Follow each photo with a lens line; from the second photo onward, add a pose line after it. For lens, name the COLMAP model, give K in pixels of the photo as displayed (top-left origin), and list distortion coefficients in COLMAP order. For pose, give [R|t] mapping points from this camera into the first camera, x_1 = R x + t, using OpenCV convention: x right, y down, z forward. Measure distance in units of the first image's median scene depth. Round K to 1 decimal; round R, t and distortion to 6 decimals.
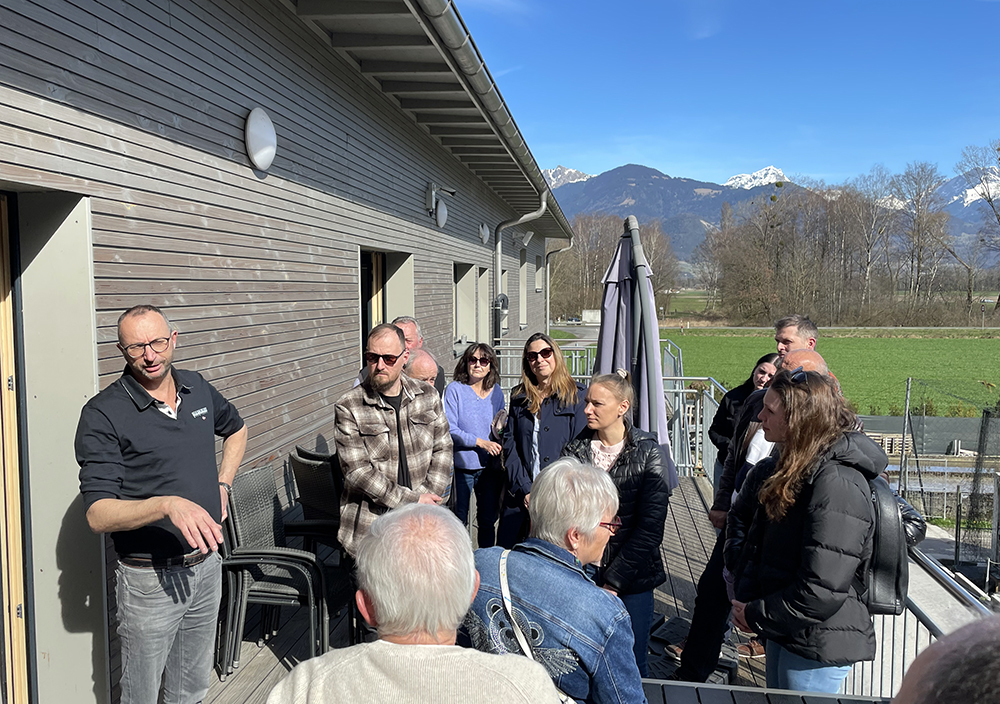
lens RADIAL K [[795.0, 0, 494.3], [0, 795.0, 353.2], [0, 0, 1]] dist [0.027397, -0.018275]
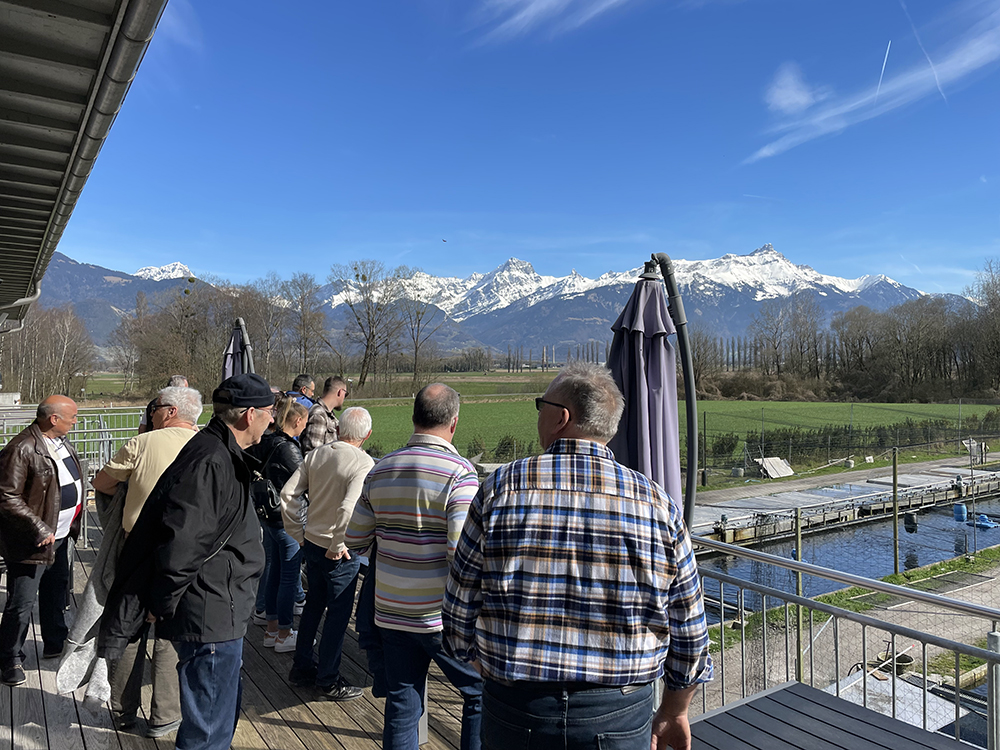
lens RADIAL K [[757.0, 0, 500.2], [0, 757.0, 375.2], [0, 0, 1]] dist [0.010375, 0.005457]
pose [[0.725901, -0.005319, 0.687779, -0.482301], [0.059664, 0.996688, -0.055263, 0.072878], [-0.685207, 0.081151, 0.723813, -0.527627]]
